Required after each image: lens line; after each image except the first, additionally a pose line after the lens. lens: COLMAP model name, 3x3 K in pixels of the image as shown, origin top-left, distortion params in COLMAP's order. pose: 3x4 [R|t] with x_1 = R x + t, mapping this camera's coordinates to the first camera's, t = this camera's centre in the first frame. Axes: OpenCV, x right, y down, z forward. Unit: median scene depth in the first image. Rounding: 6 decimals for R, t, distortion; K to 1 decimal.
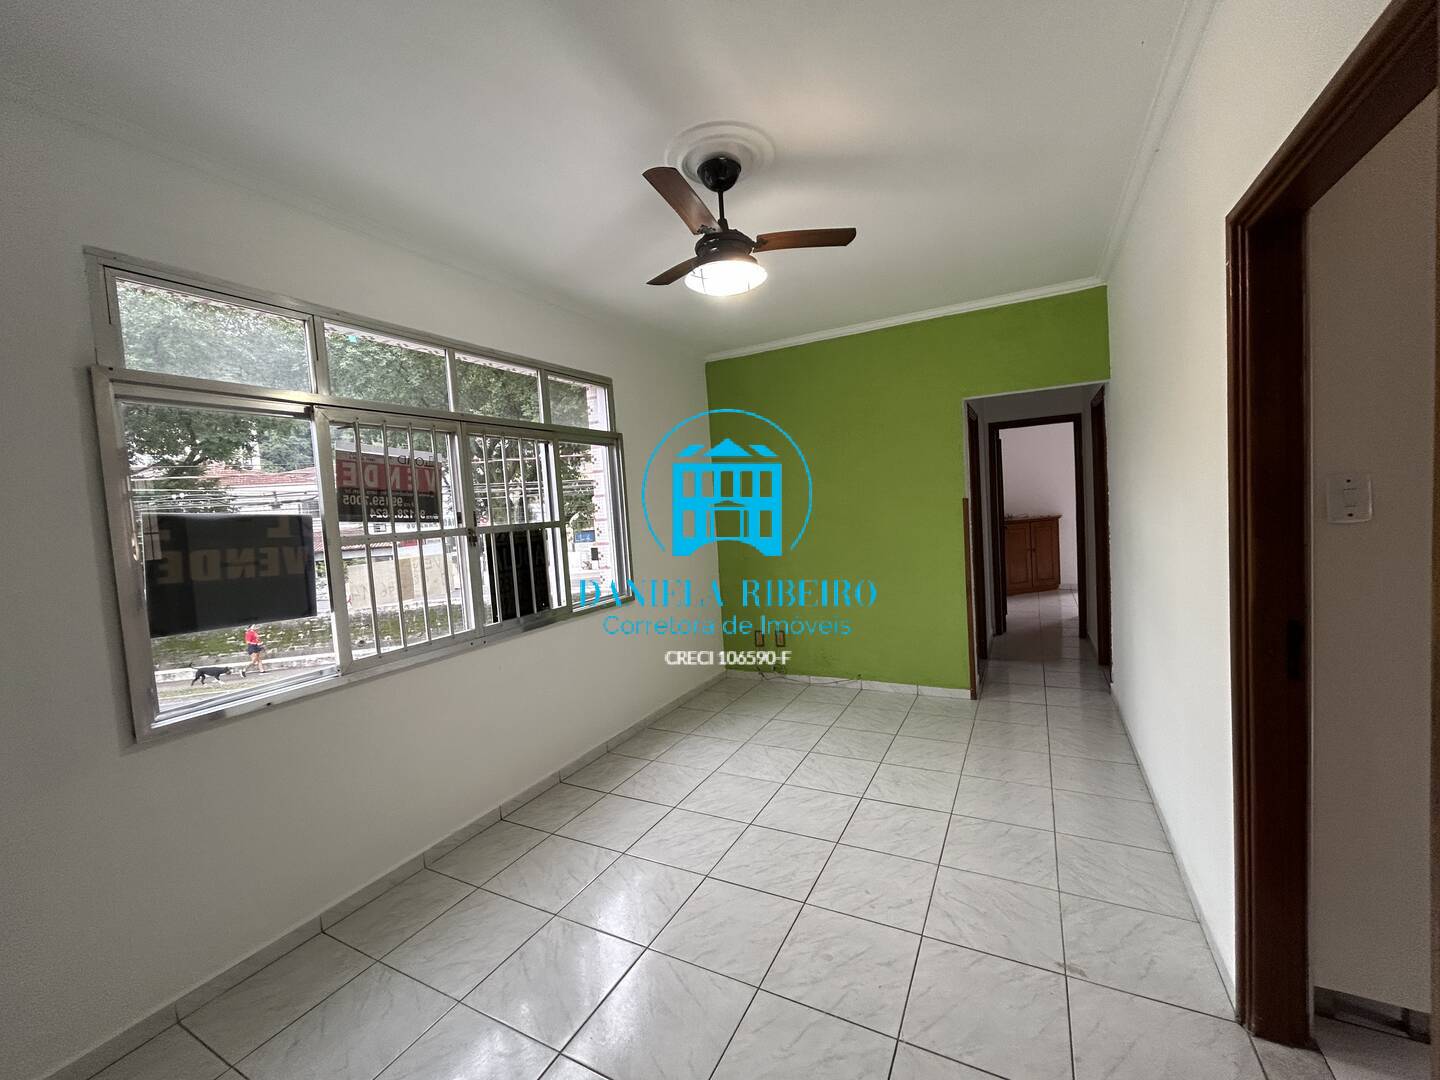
lens RADIAL K [[583.3, 0, 722.3], [0, 583.3, 539.4], [0, 0, 1]] dist [-0.003371, 0.001194]
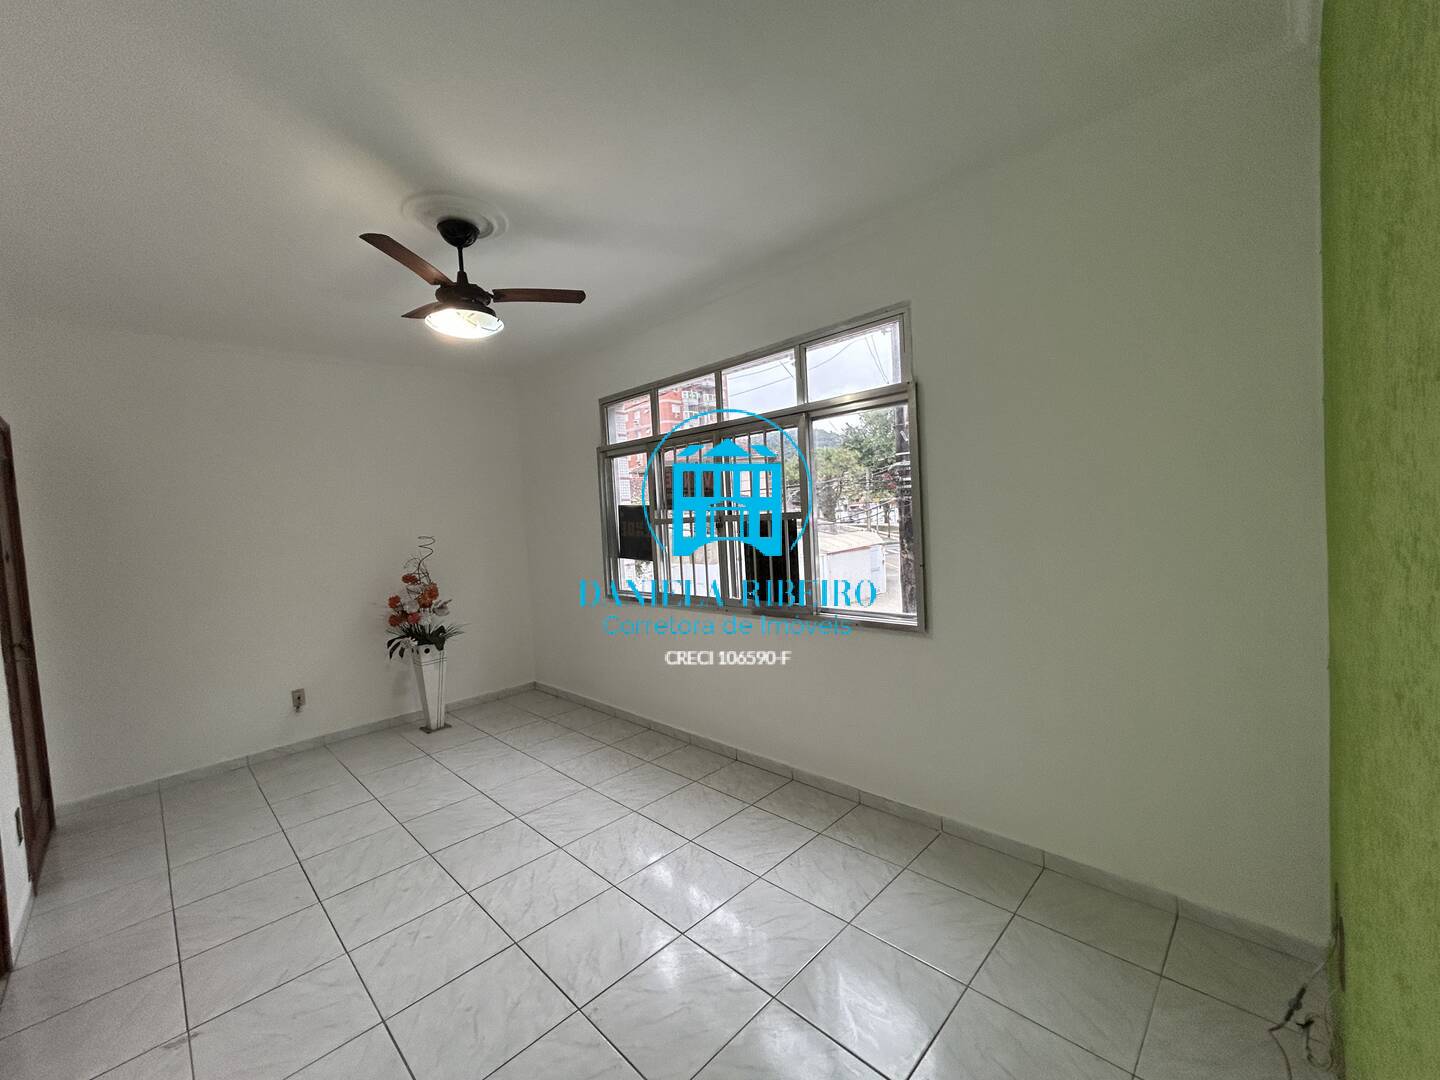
lens RADIAL K [[583.3, 0, 725.0], [0, 583.3, 540.0], [0, 0, 1]] dist [-0.003371, 0.001194]
pose [[-0.281261, 0.124192, -0.951561, 0.813433], [0.017542, 0.992090, 0.124297, -0.135083], [0.959471, 0.018268, -0.281215, 1.488736]]
